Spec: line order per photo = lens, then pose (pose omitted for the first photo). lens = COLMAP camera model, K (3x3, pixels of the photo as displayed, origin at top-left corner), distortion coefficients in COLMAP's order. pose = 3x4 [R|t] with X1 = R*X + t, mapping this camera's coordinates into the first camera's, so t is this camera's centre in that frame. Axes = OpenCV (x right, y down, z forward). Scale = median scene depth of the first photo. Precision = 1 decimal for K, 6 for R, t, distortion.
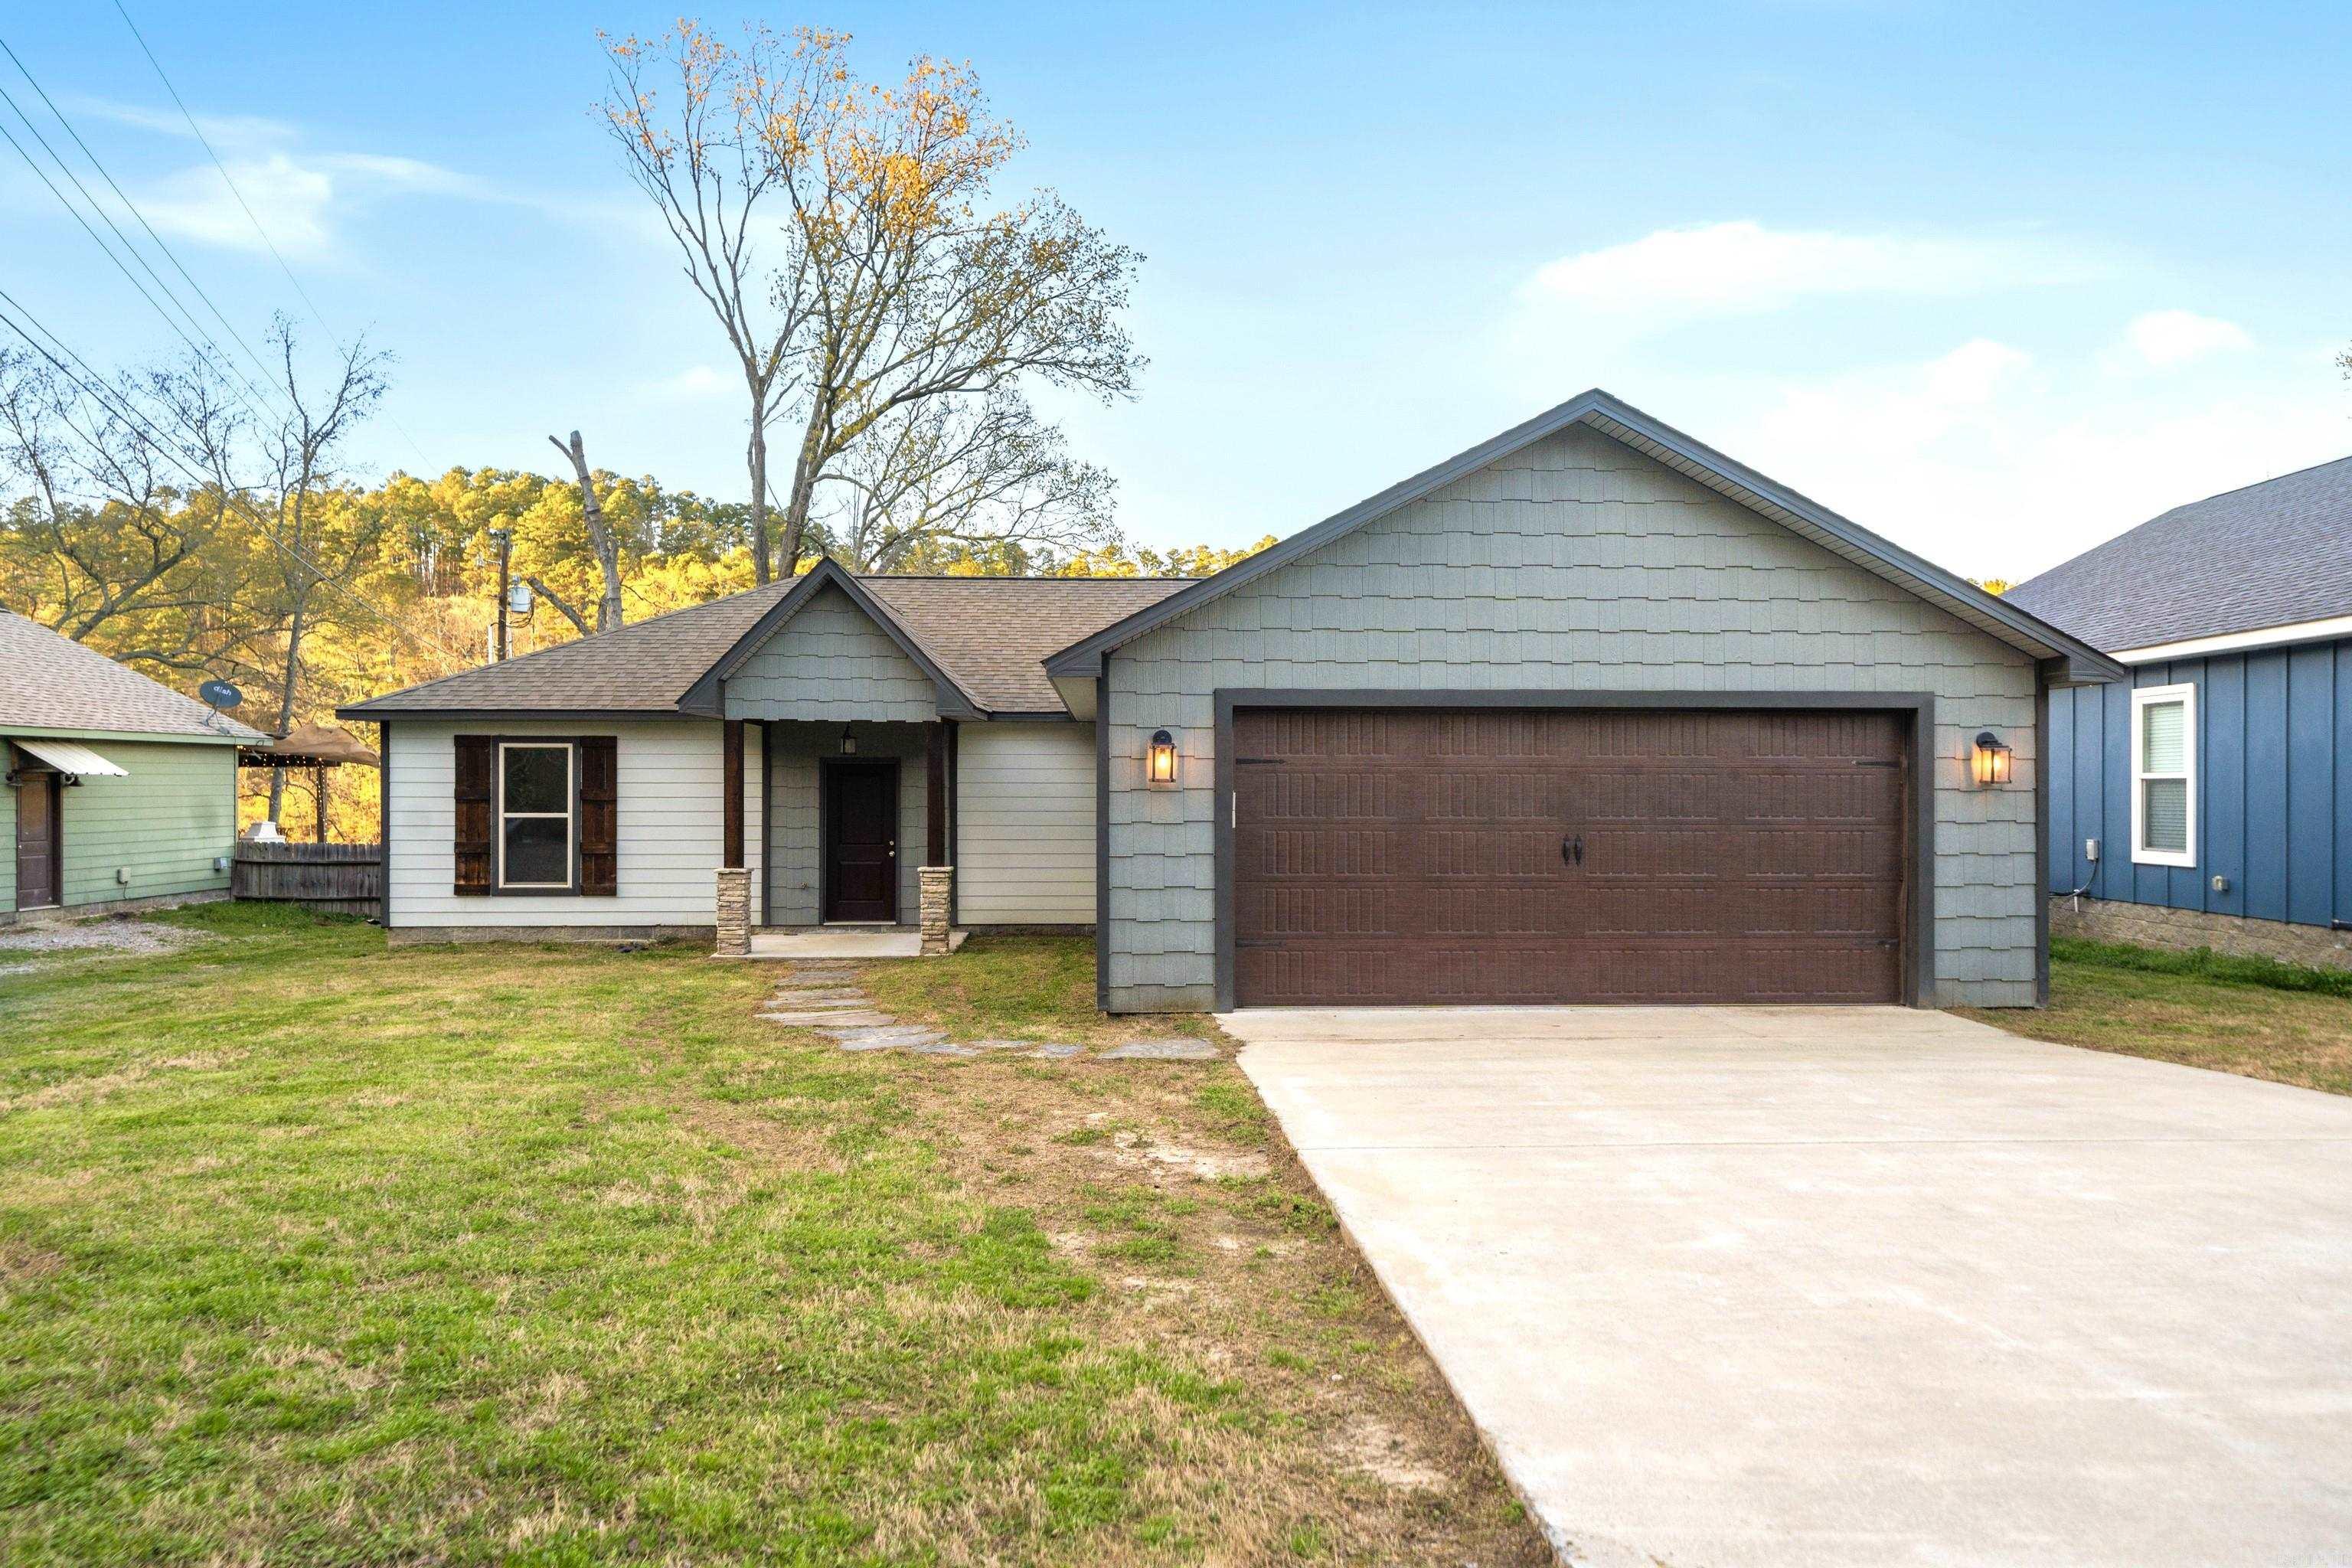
lens RADIAL K [[1479.0, 0, 1176.0], [0, 1479.0, 784.0], [0, 0, 1]] dist [-0.001457, 0.002085]
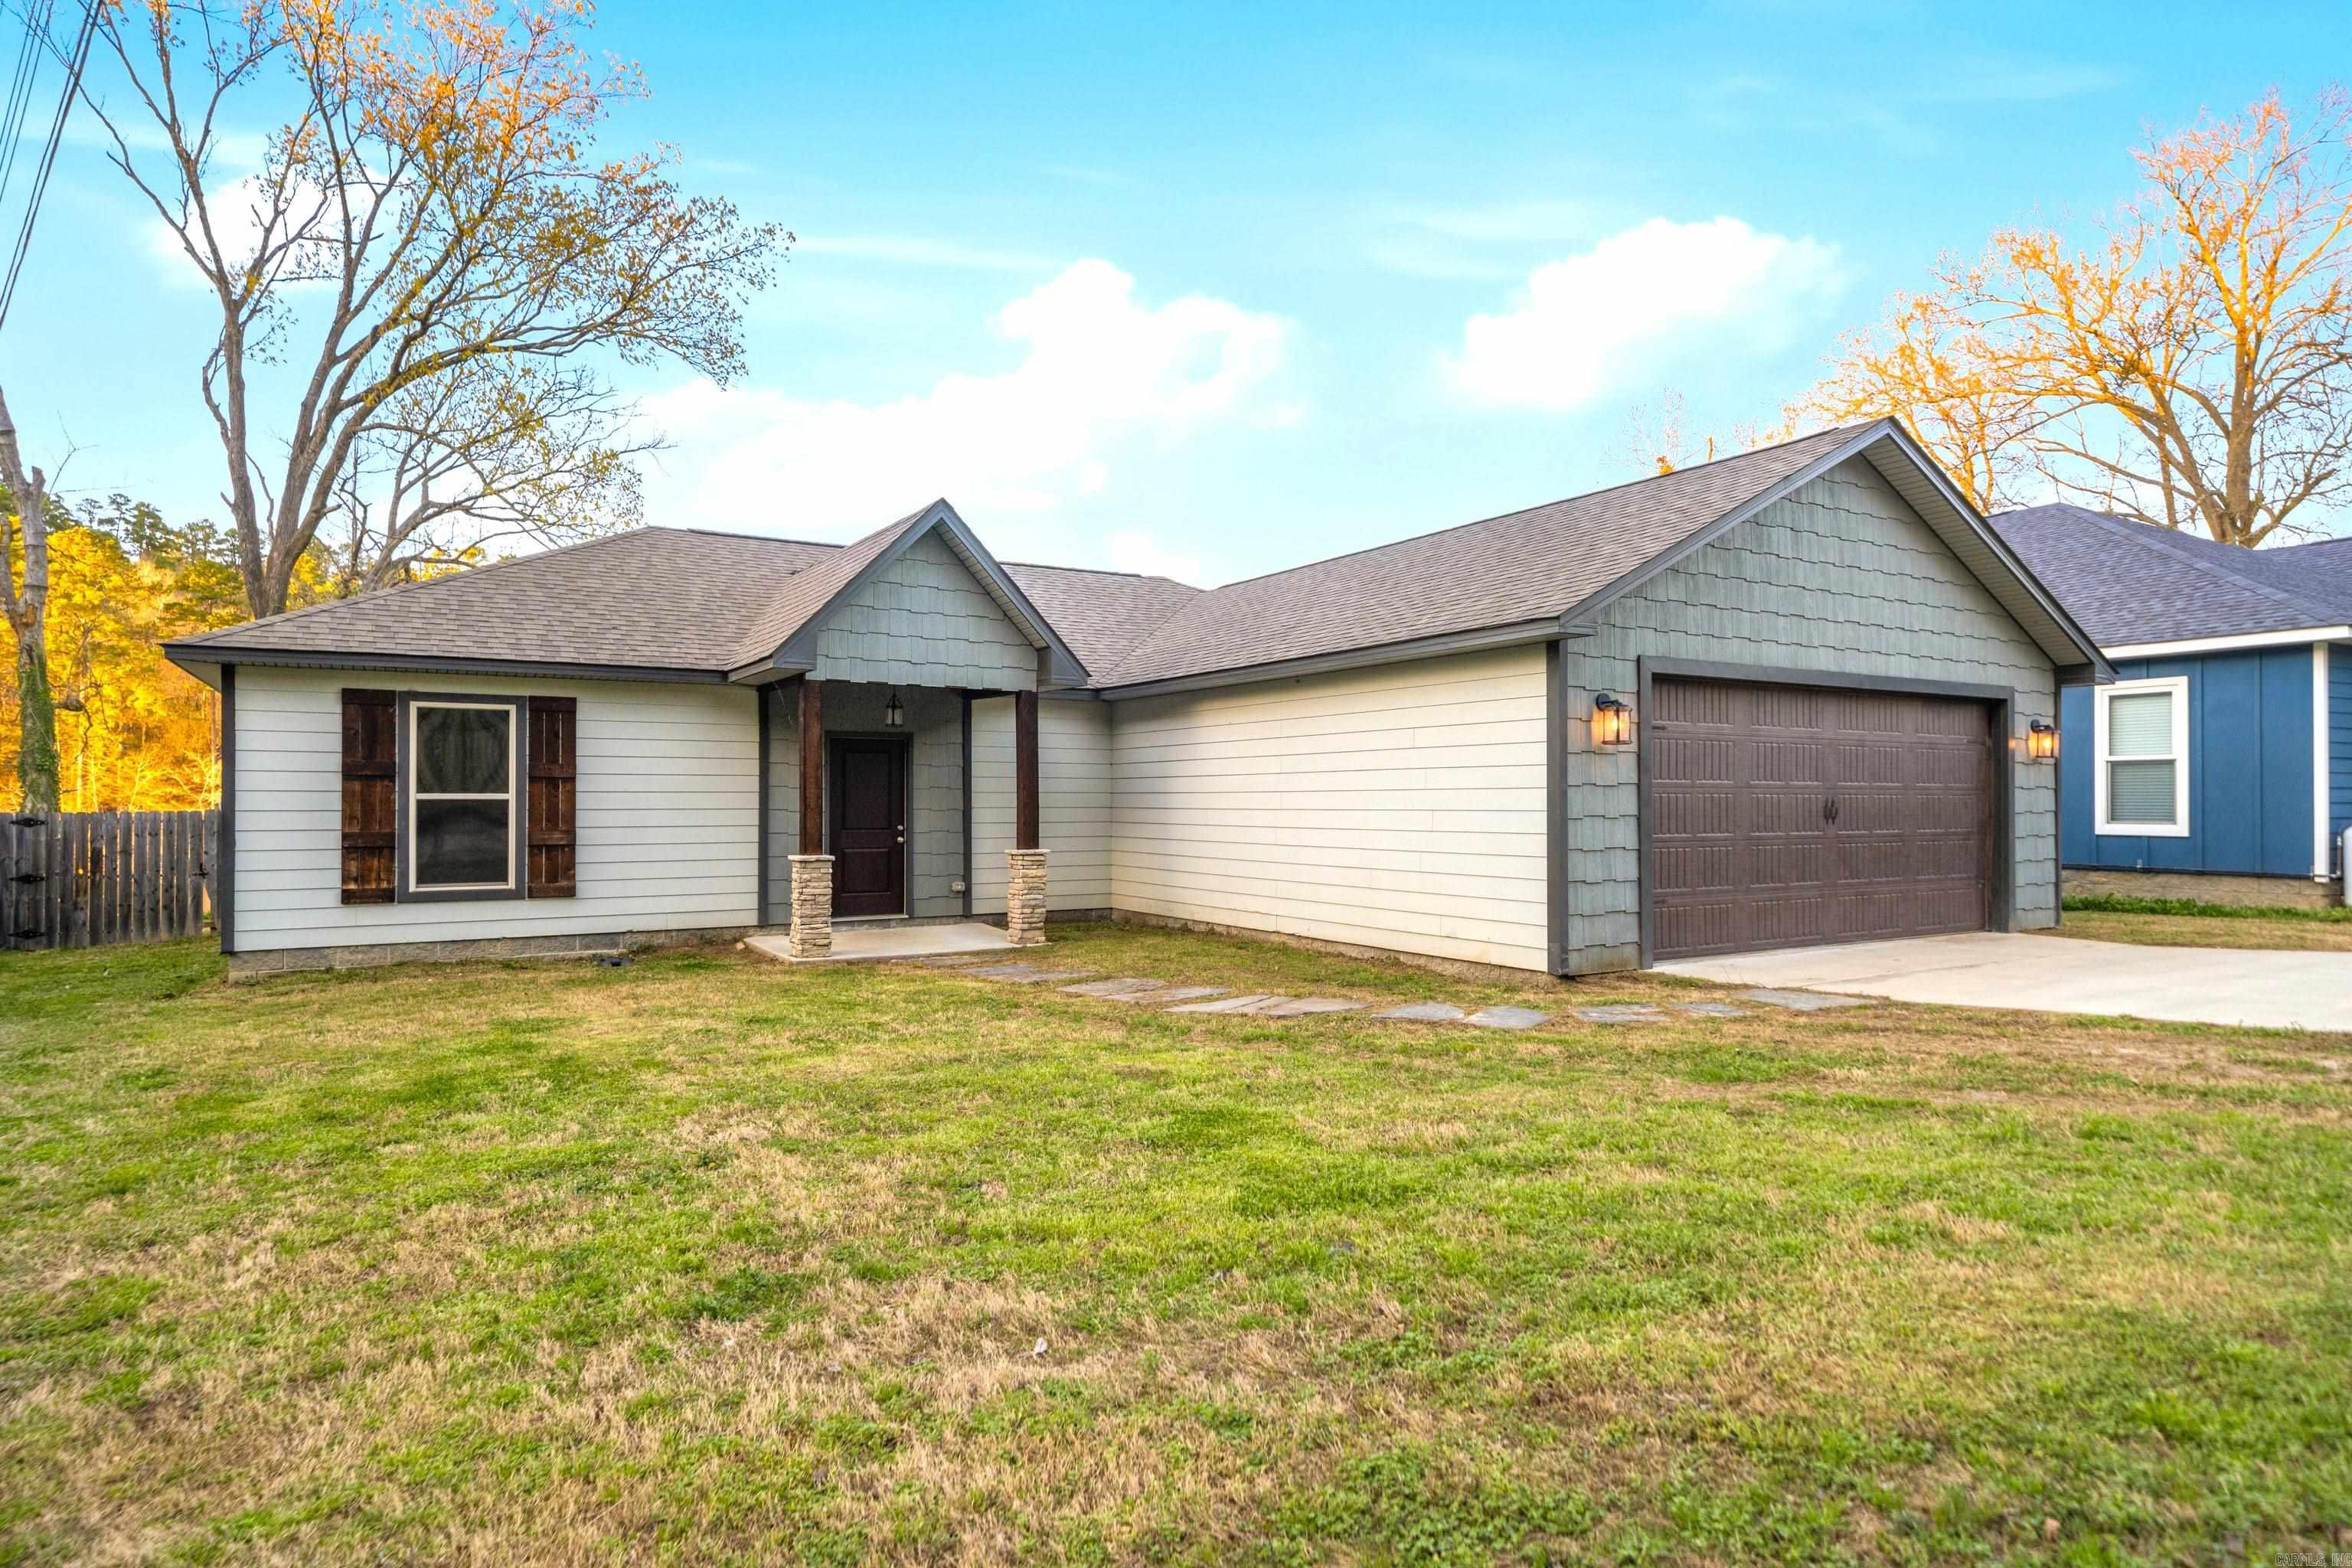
lens RADIAL K [[1309.8, 0, 1176.0], [0, 1309.8, 784.0], [0, 0, 1]] dist [0.002456, 0.000586]
pose [[0.876914, 0.004297, 0.480629, -0.447452], [0.000199, 0.999957, -0.009303, 0.021802], [-0.480648, 0.008253, 0.876875, 0.227503]]
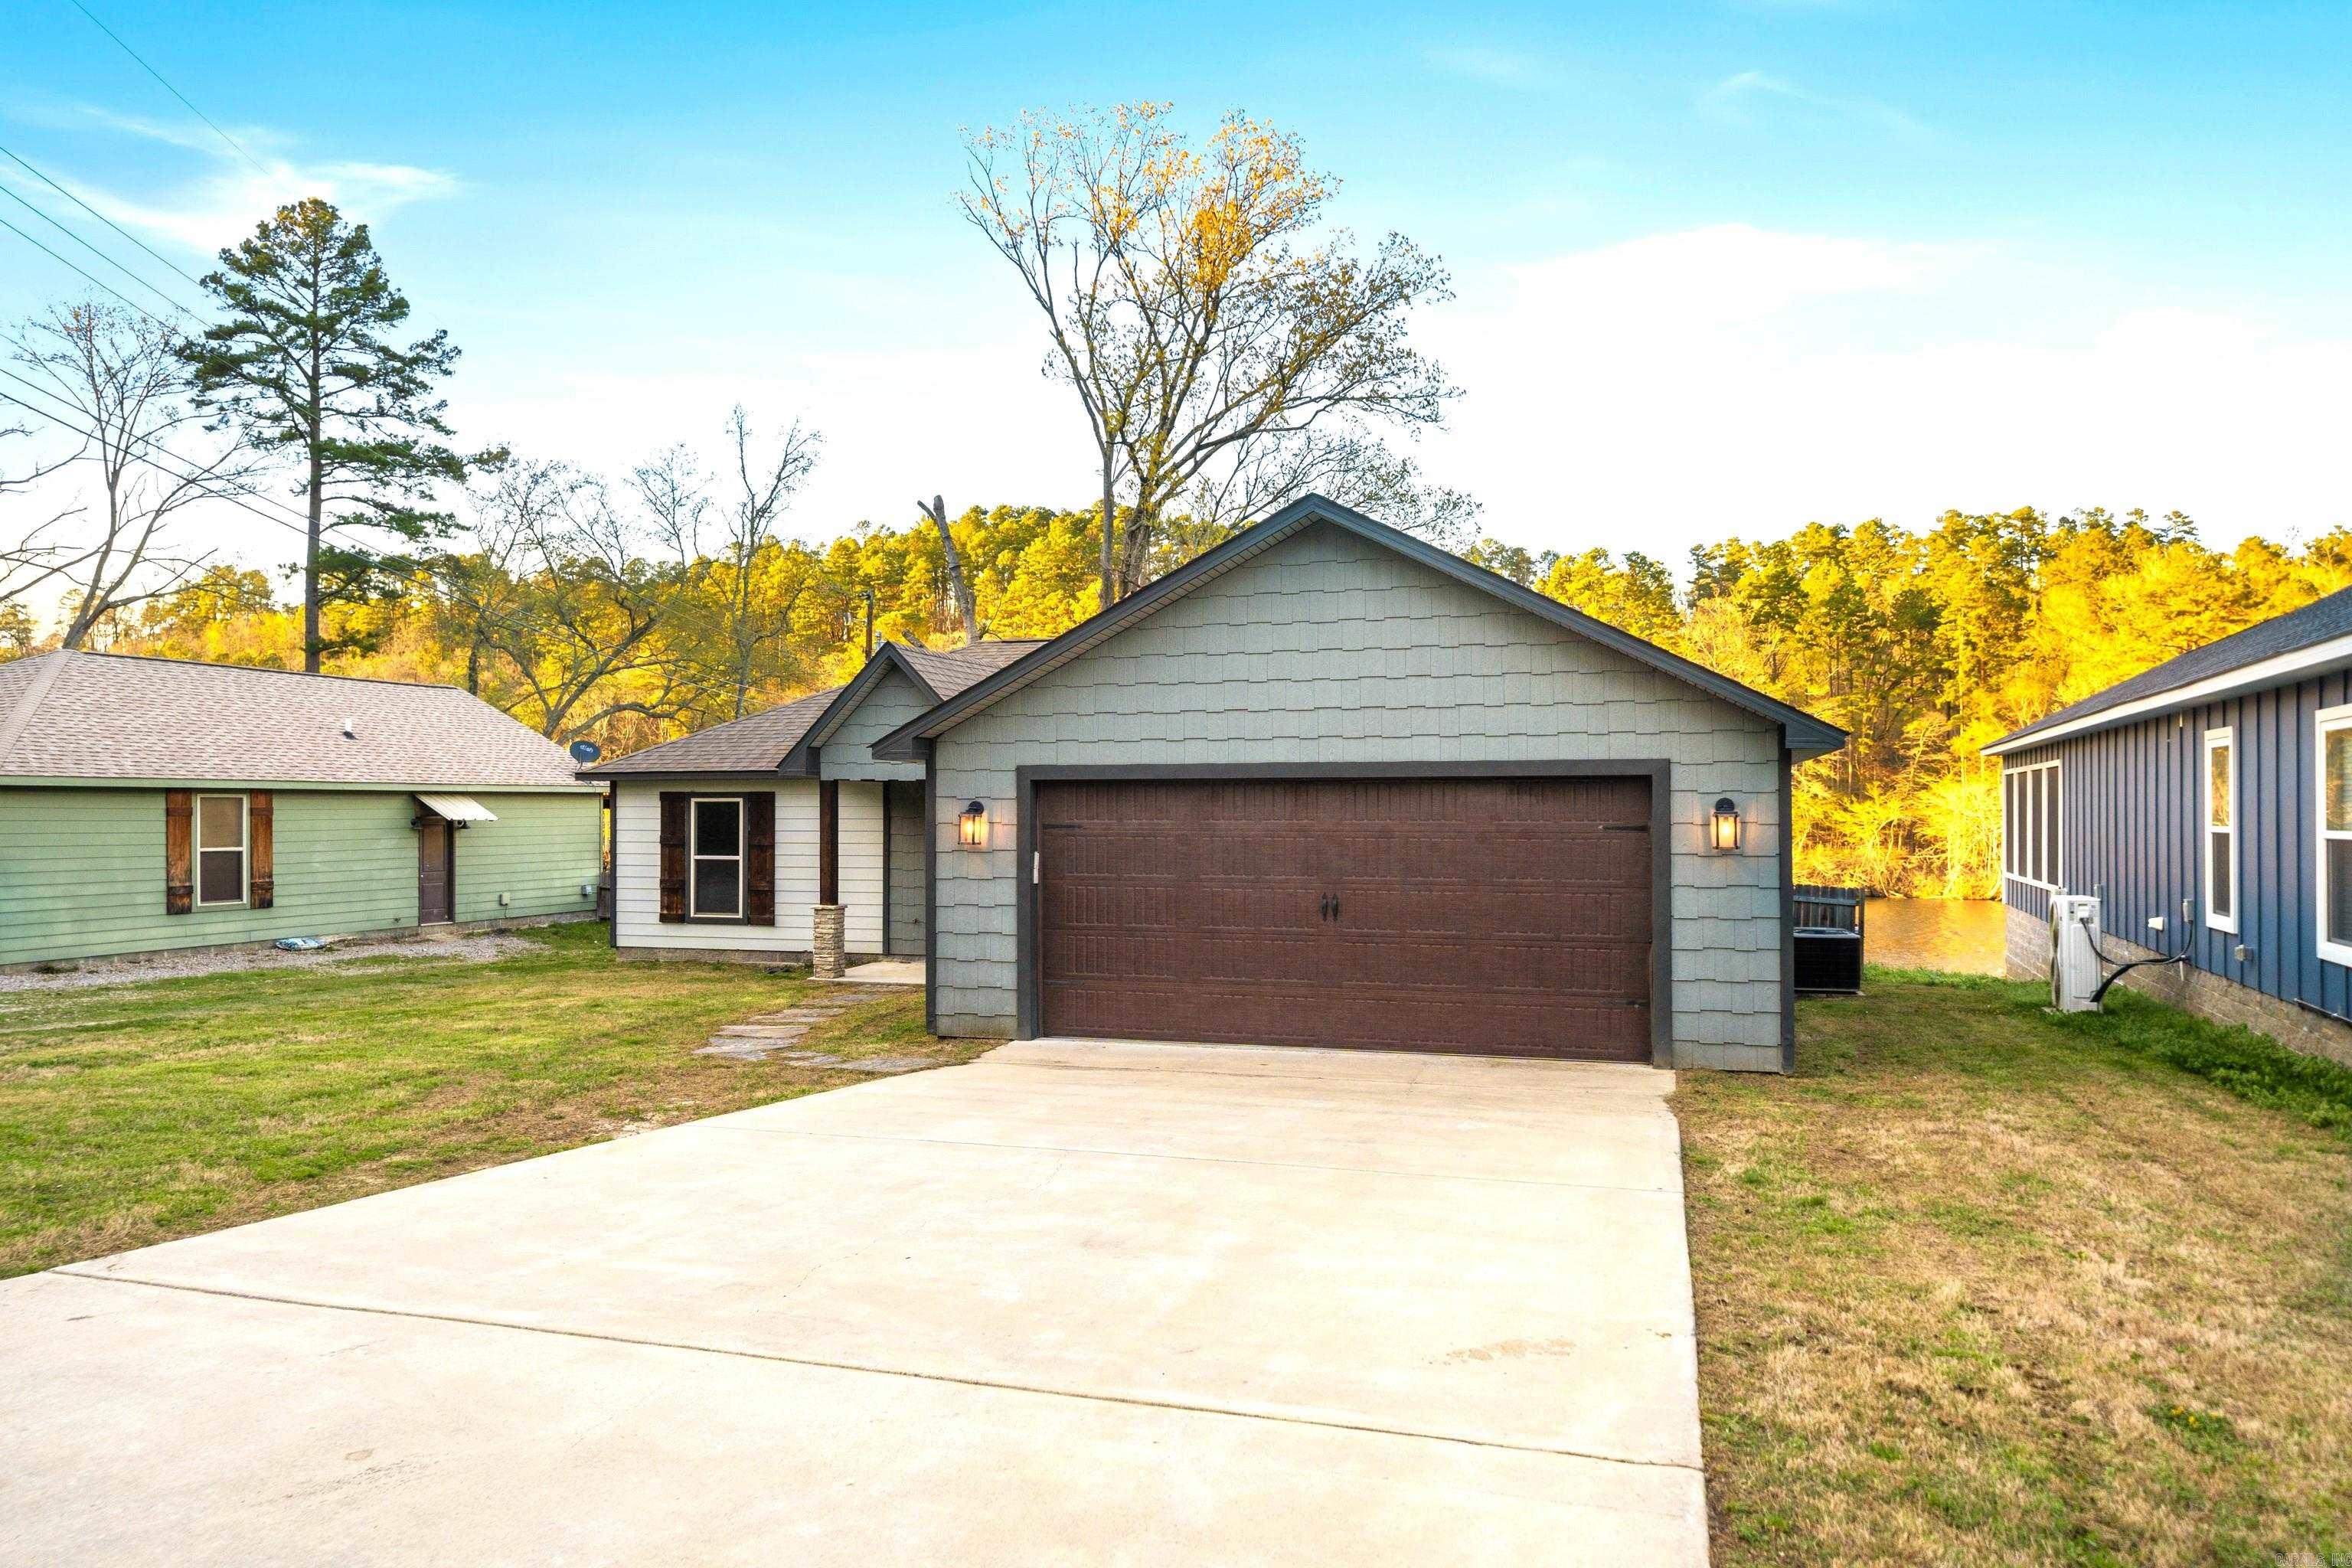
lens RADIAL K [[1578.5, 0, 1176.0], [0, 1578.5, 784.0], [0, 0, 1]] dist [-0.012060, -0.000710]
pose [[0.941543, -0.008045, -0.336797, 0.367425], [0.003606, 0.999898, -0.013803, -0.020480], [0.336873, 0.011782, 0.941476, -0.093805]]
